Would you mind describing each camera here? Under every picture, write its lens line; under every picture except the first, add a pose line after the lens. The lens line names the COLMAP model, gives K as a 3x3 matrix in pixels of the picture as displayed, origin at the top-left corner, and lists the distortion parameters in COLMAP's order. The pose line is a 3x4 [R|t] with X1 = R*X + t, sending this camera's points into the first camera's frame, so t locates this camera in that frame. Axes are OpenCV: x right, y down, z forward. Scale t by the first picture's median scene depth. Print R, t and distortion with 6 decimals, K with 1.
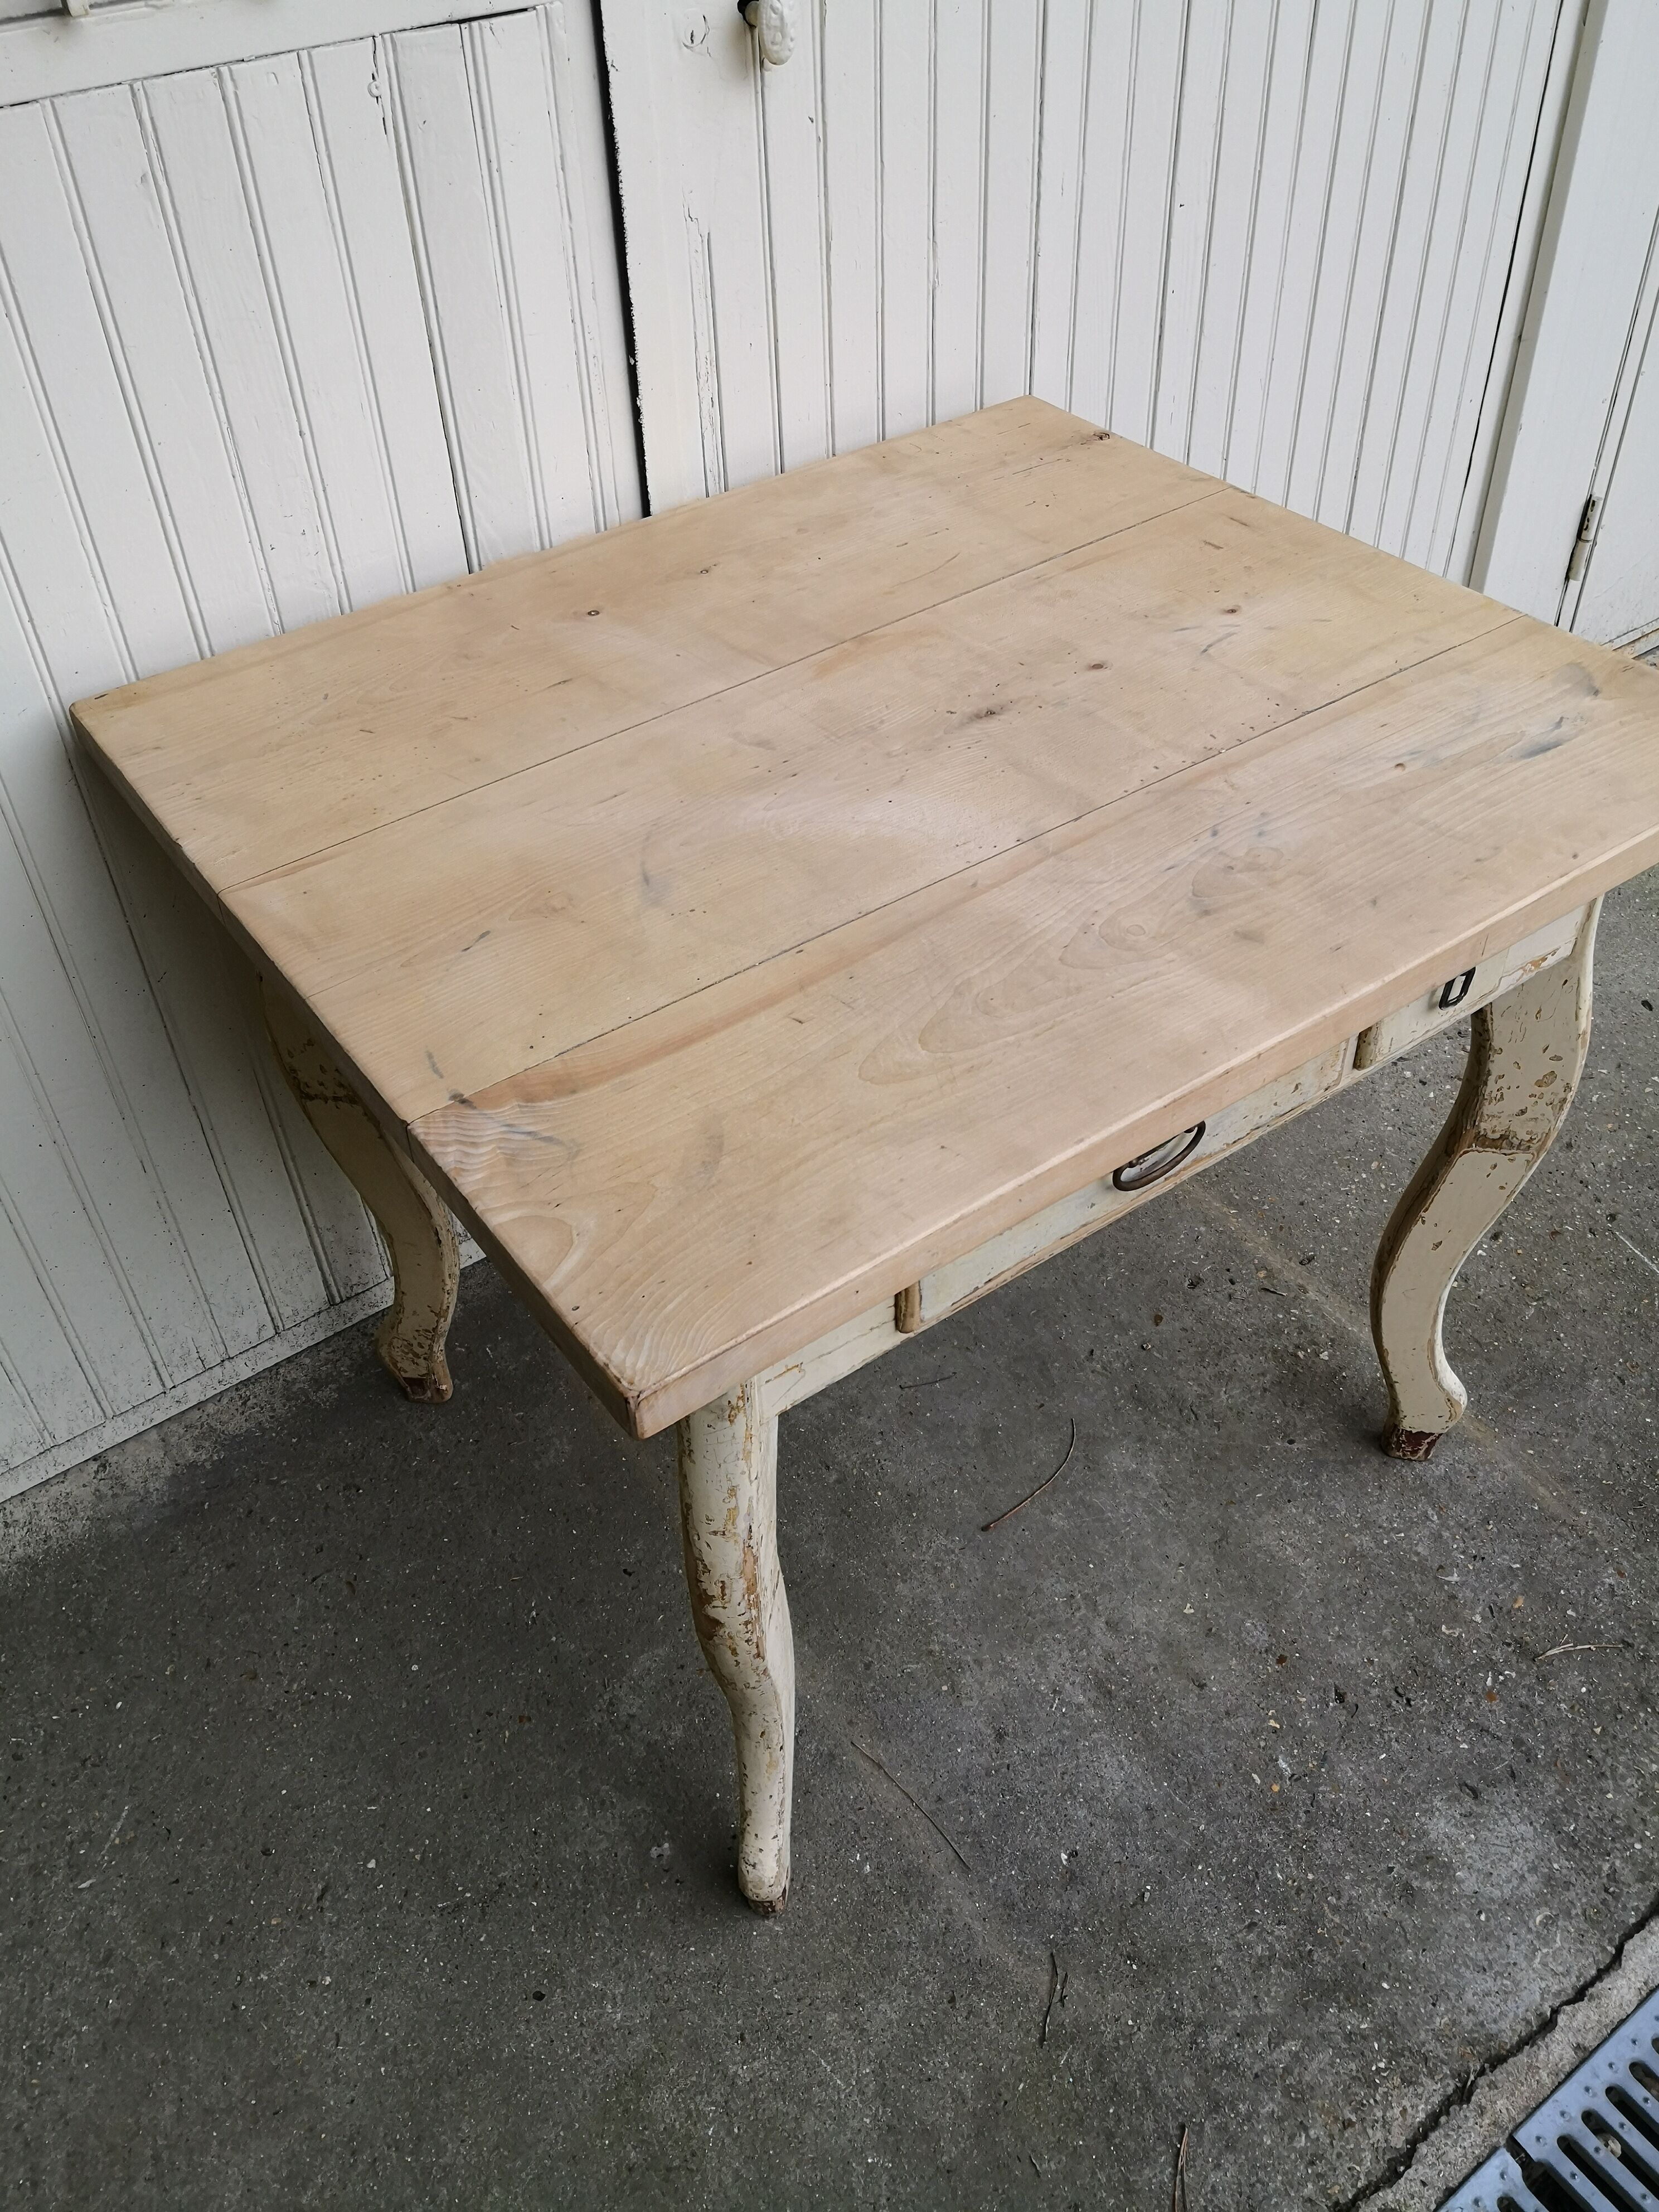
lens RADIAL K [[1747.2, 0, 784.9], [0, 1747.2, 1073.2], [0, 0, 1]] dist [0.023659, -0.039362]
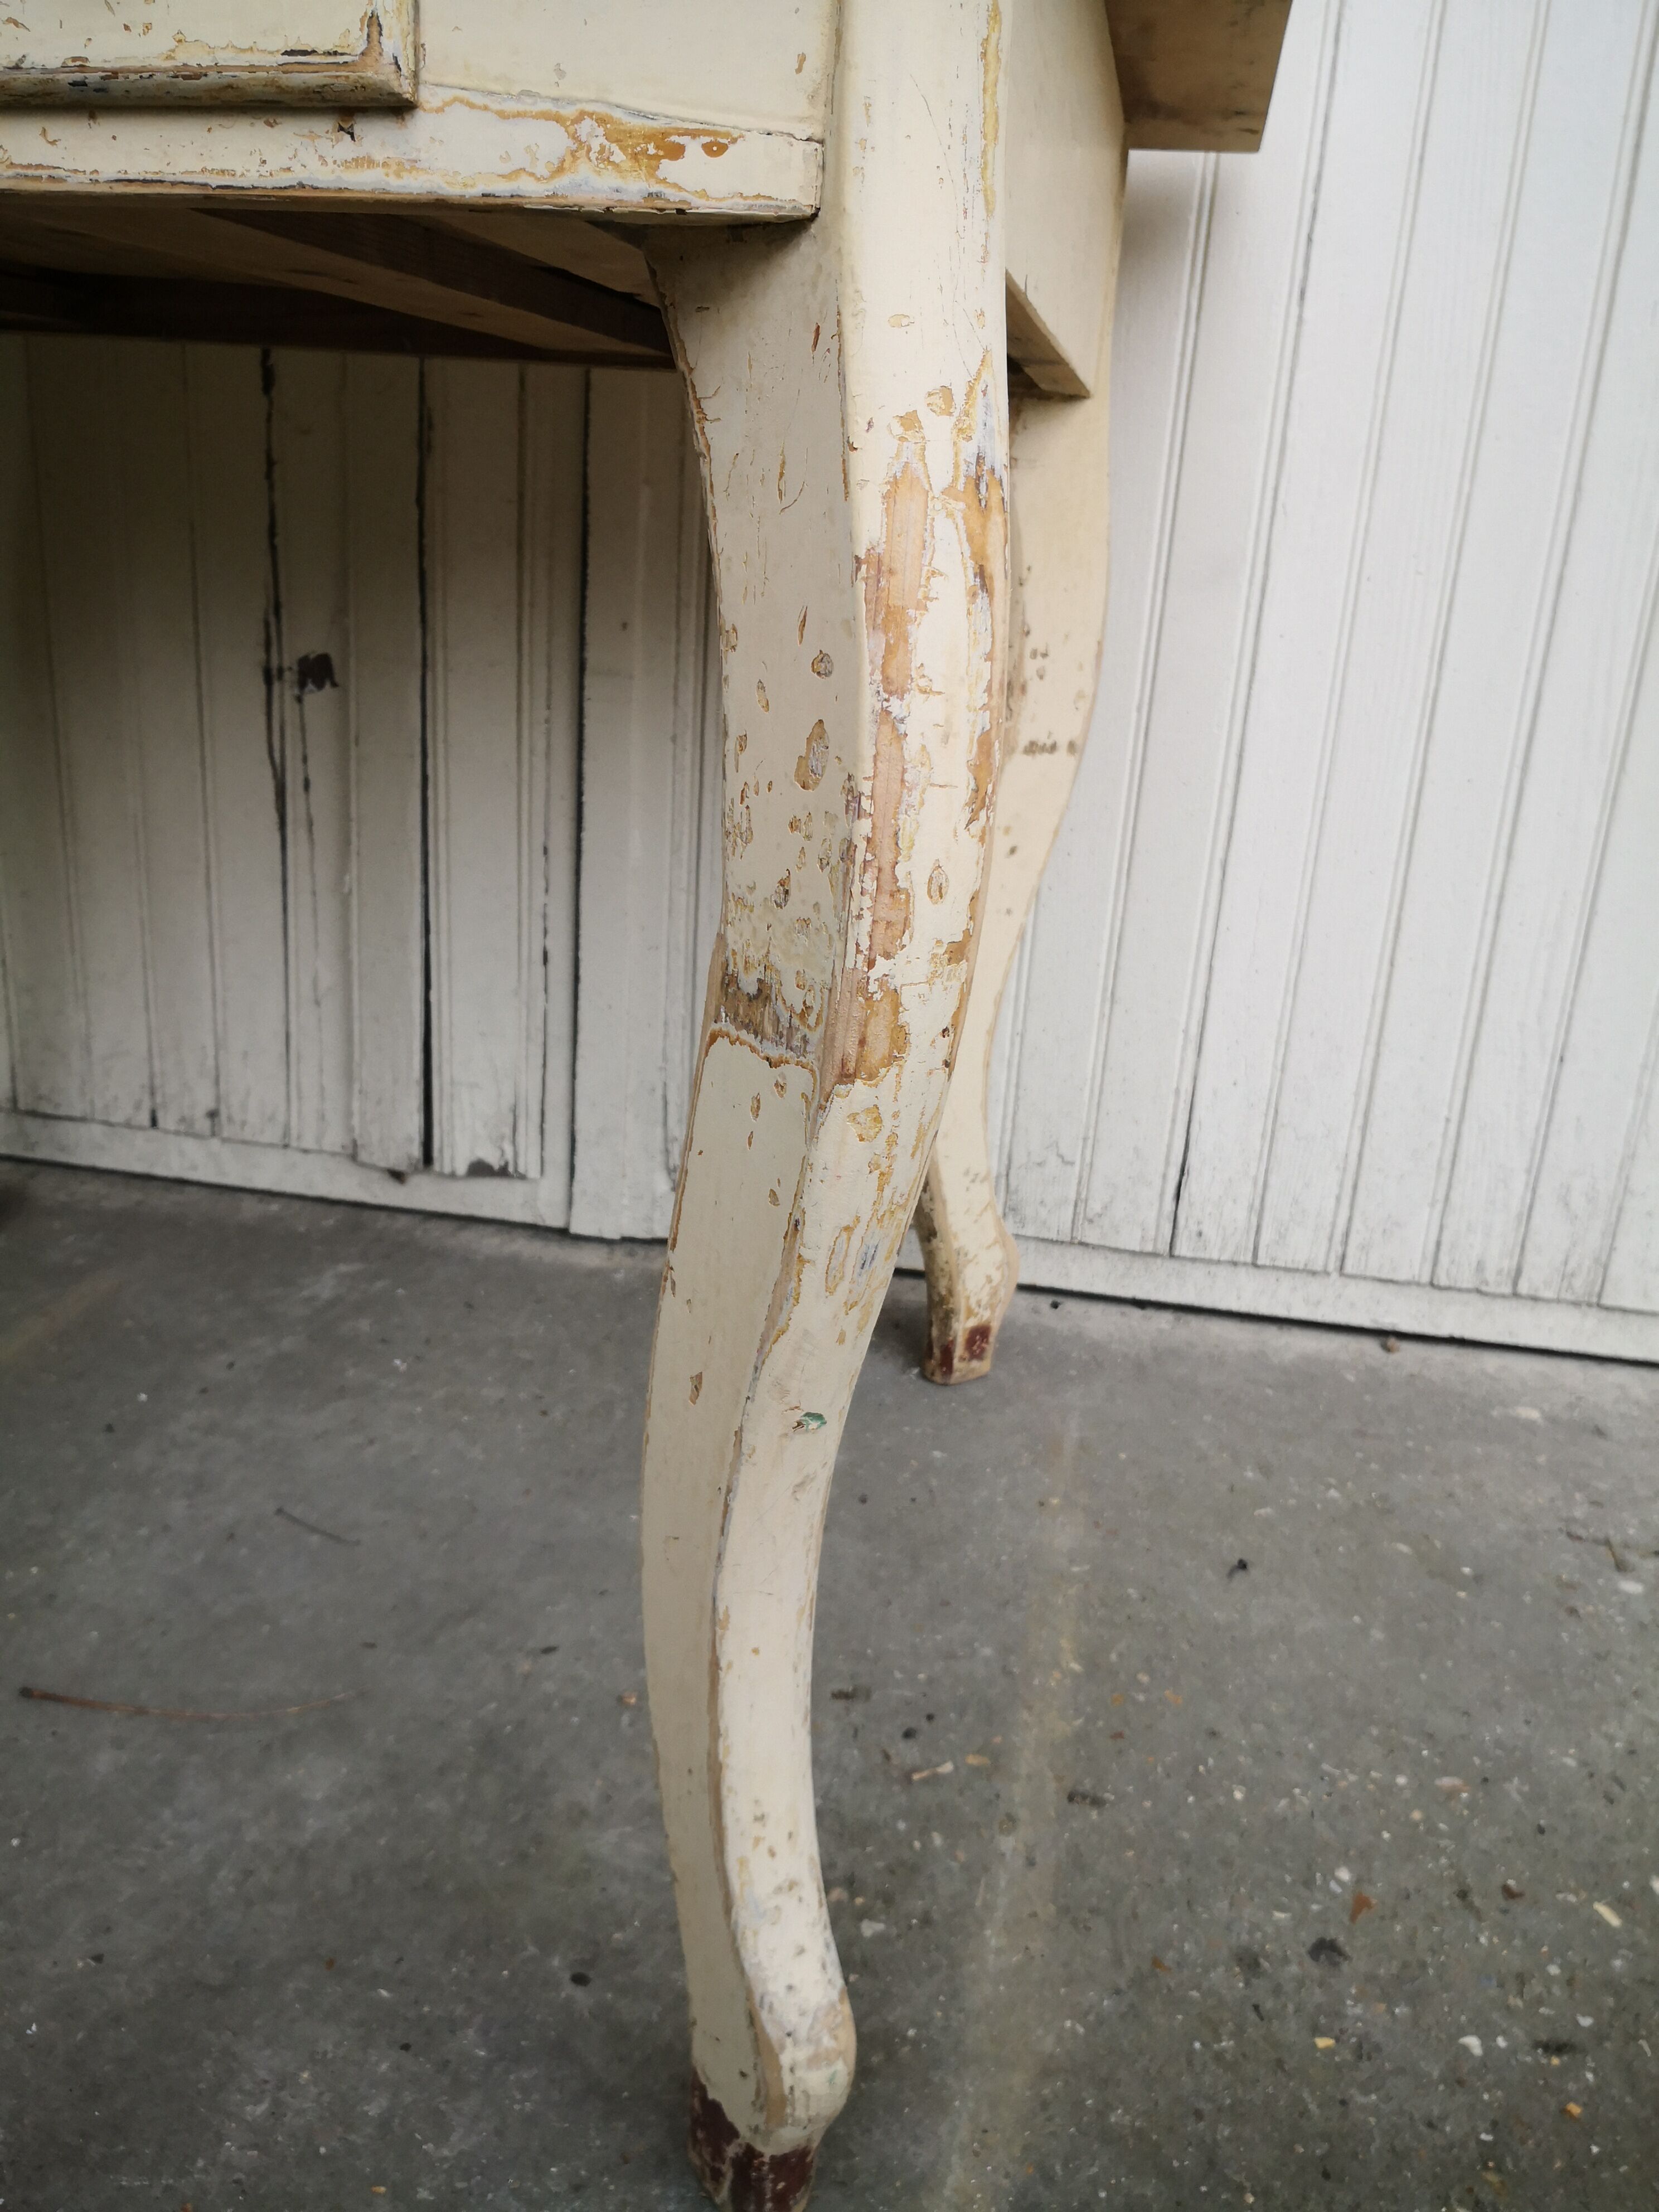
lens RADIAL K [[1785.8, 0, 794.8], [0, 1785.8, 1098.4], [0, 0, 1]] dist [0.038633, -0.076858]
pose [[0.698282, 0.313236, -0.643650, 0.639198], [-0.537356, 0.823430, -0.182240, 0.113655], [0.472917, 0.473124, 0.743305, 0.760054]]
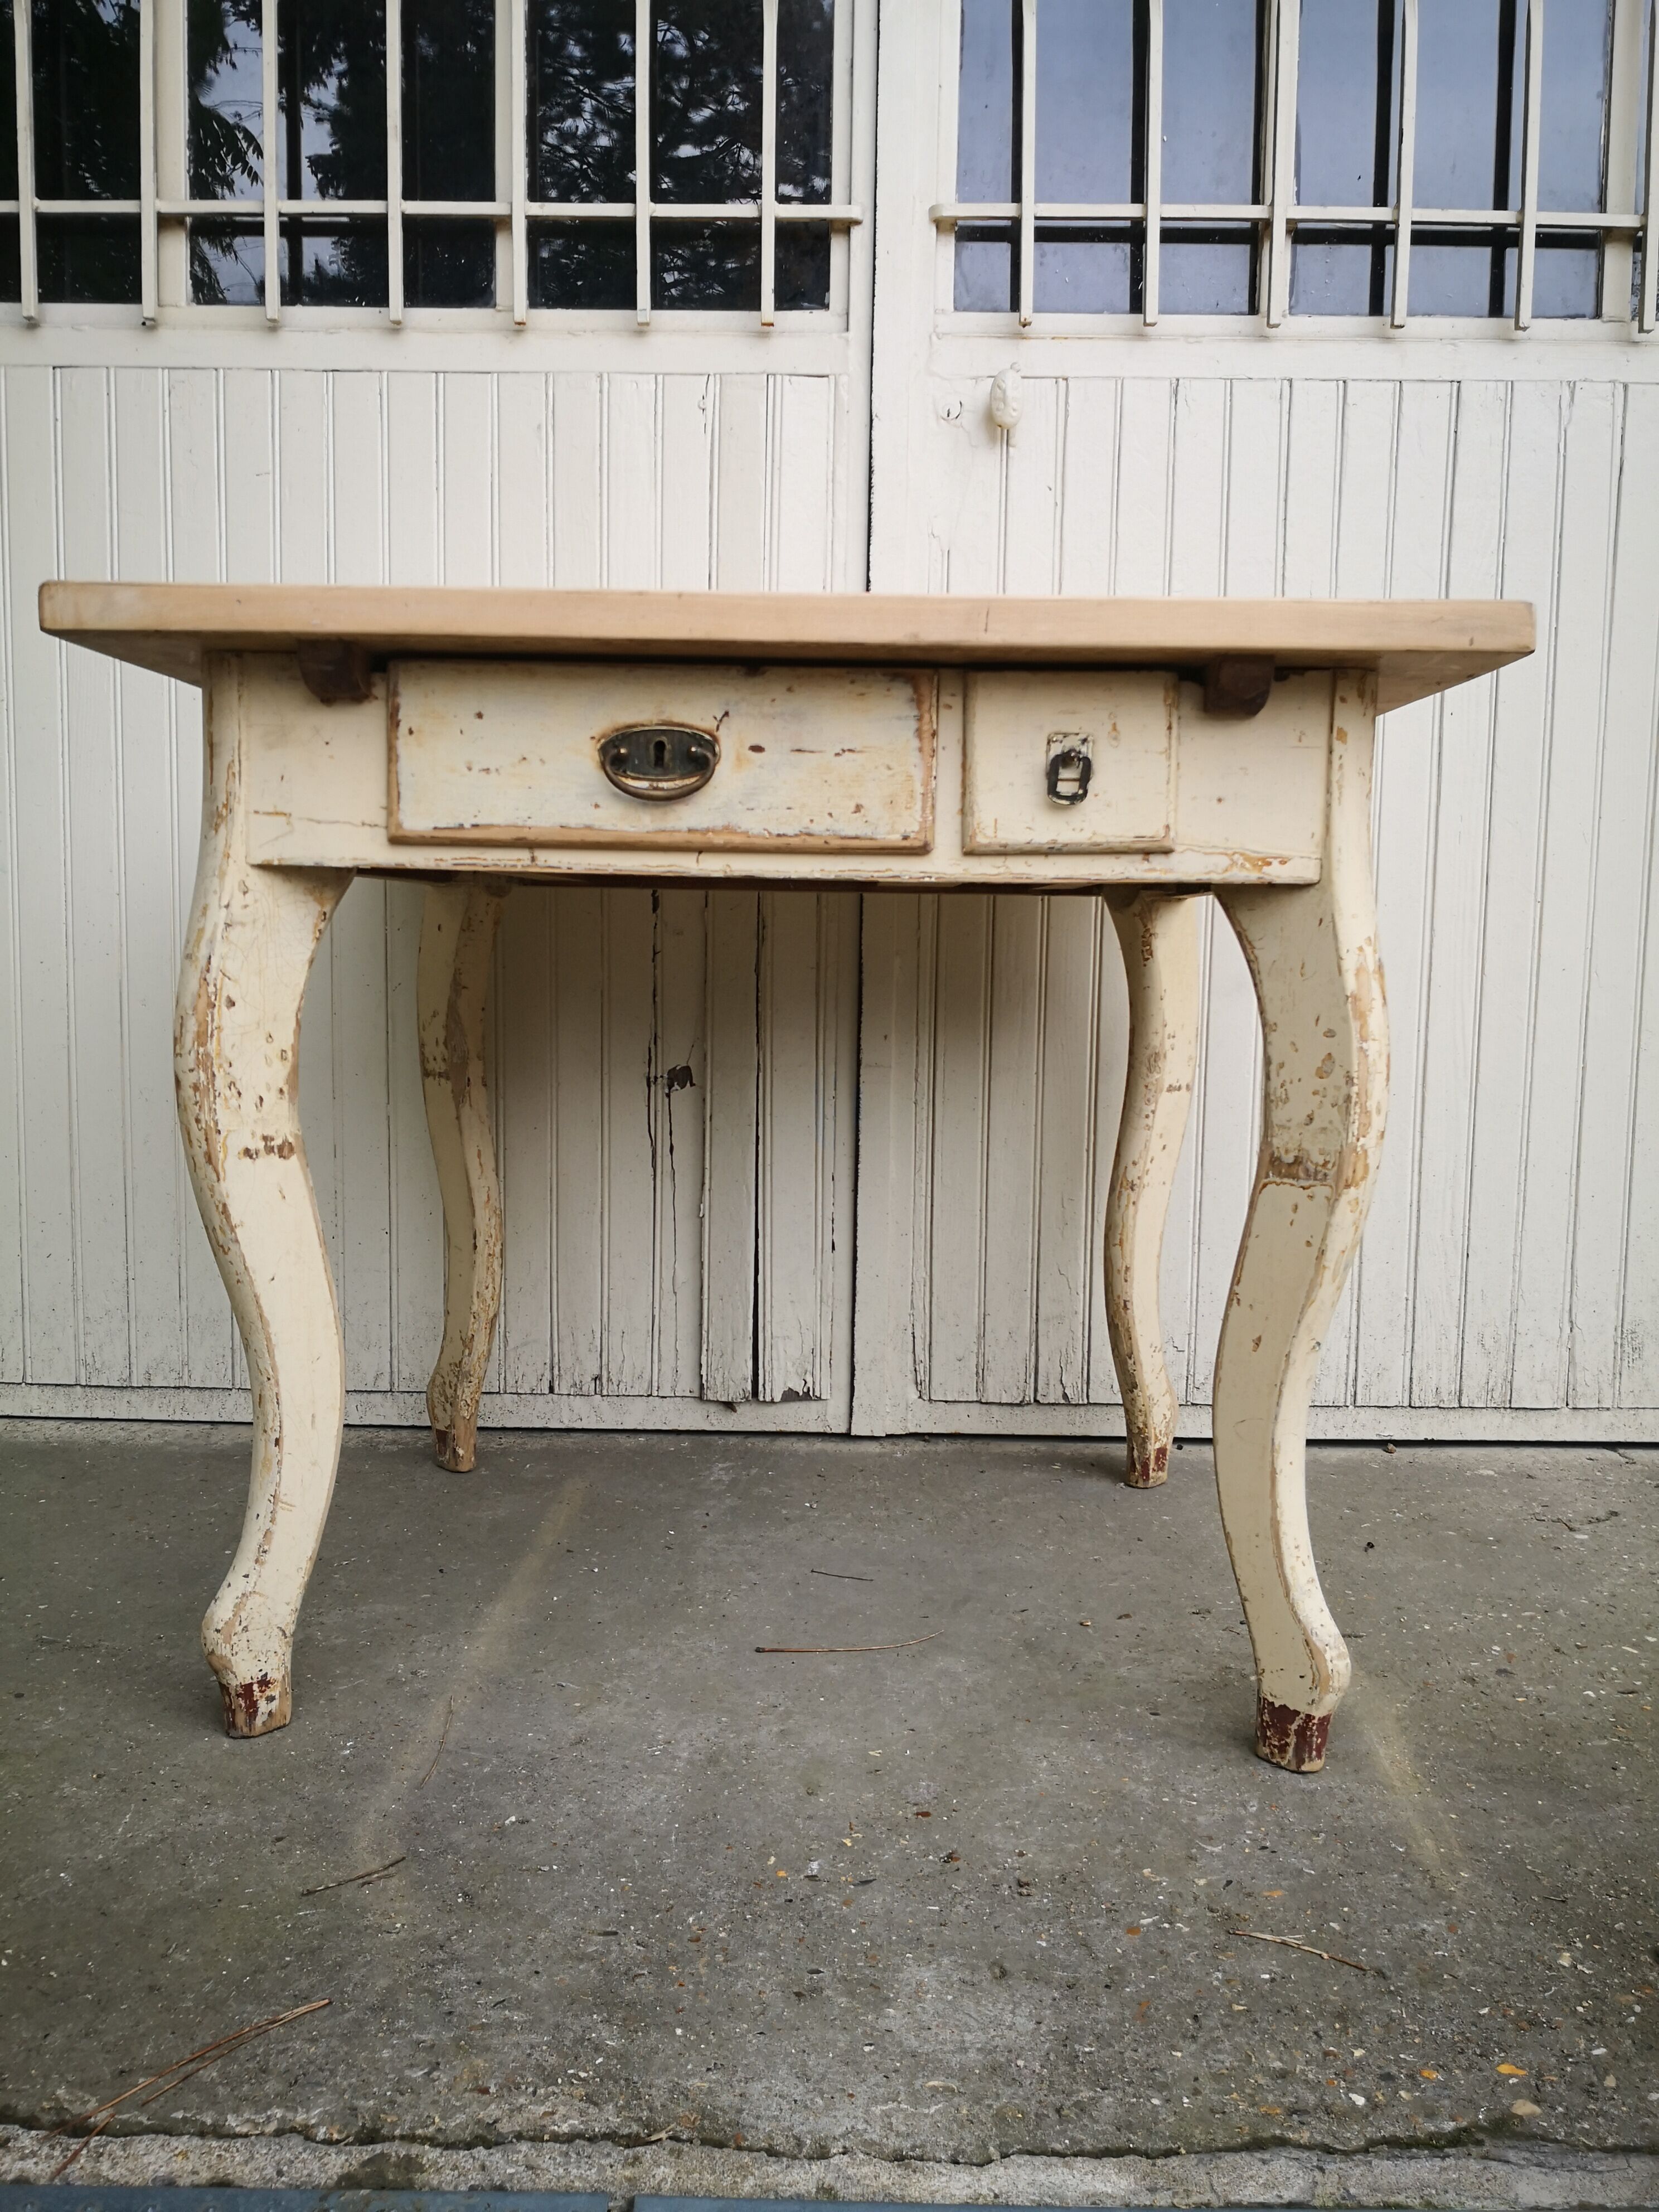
lens RADIAL K [[1730.1, 0, 806.7], [0, 1730.1, 1121.5], [0, 0, 1]] dist [0.022724, -0.041986]
pose [[0.807213, 0.123270, -0.577245, 0.698138], [-0.425880, 0.798765, -0.424971, 0.477447], [0.408697, 0.588879, 0.697272, 0.311961]]
